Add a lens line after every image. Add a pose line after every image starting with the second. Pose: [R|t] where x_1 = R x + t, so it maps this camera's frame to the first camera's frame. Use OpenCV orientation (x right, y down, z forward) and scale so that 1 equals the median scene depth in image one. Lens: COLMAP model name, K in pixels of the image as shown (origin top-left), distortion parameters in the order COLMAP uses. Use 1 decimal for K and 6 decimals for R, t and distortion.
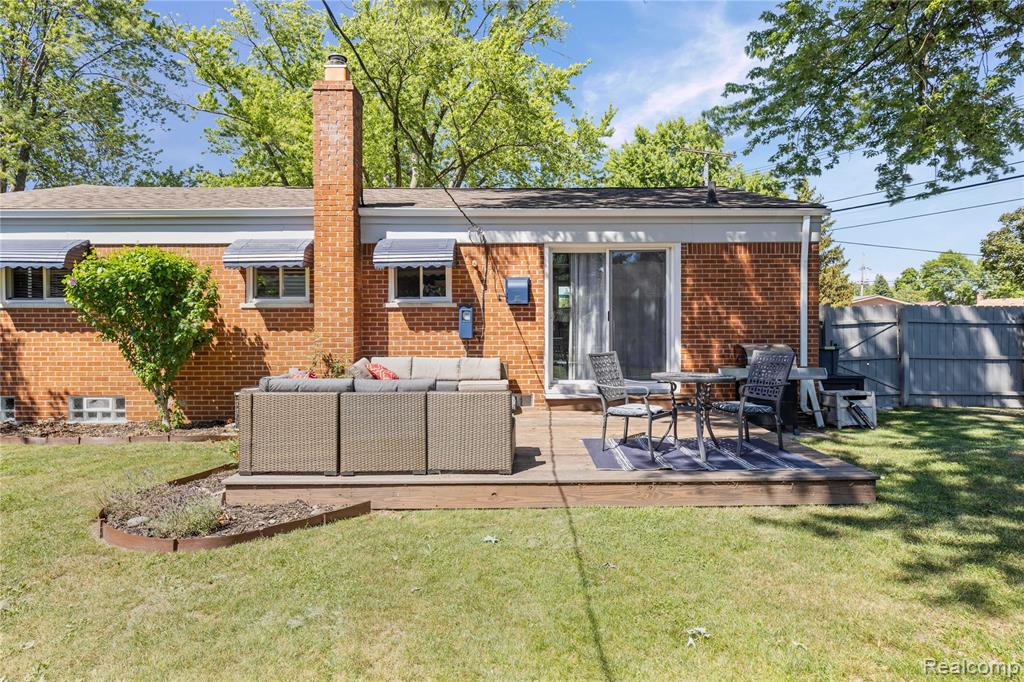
lens RADIAL K [[555.5, 0, 526.0], [0, 555.5, 323.7], [0, 0, 1]] dist [0.001533, -0.000501]
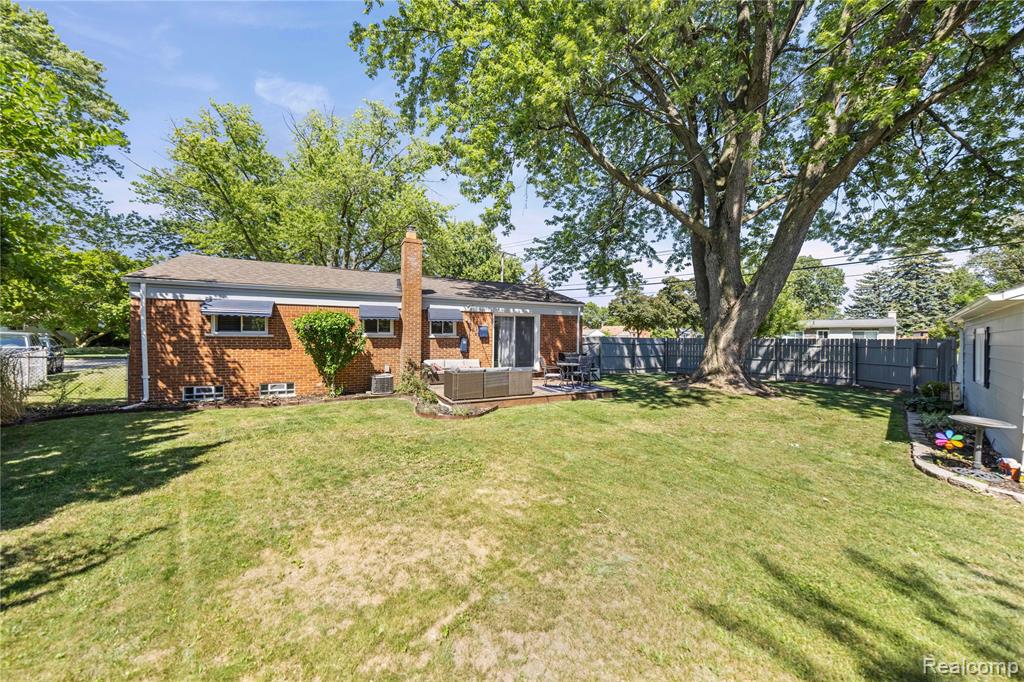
lens RADIAL K [[338.6, 0, 521.4], [0, 338.6, 340.5], [0, 0, 1]] dist [-0.000427, 0.000190]
pose [[0.892538, 0.006859, 0.450920, -0.533105], [-0.013489, 0.999843, 0.011491, -0.038607], [-0.450771, -0.016339, 0.892490, -0.398195]]
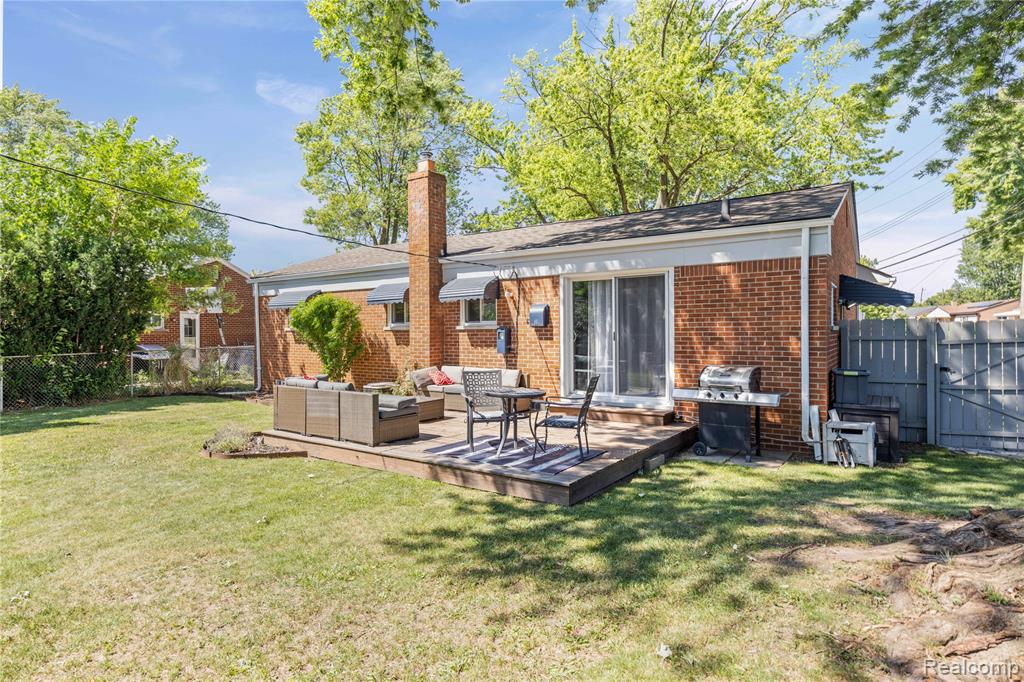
lens RADIAL K [[555.5, 0, 520.5], [0, 555.5, 333.5], [0, 0, 1]] dist [0.001533, -0.000501]
pose [[0.818429, 0.001592, -0.574605, 0.648785], [0.006353, 0.999910, 0.011818, -0.034146], [0.574572, -0.013323, 0.818346, -0.020199]]
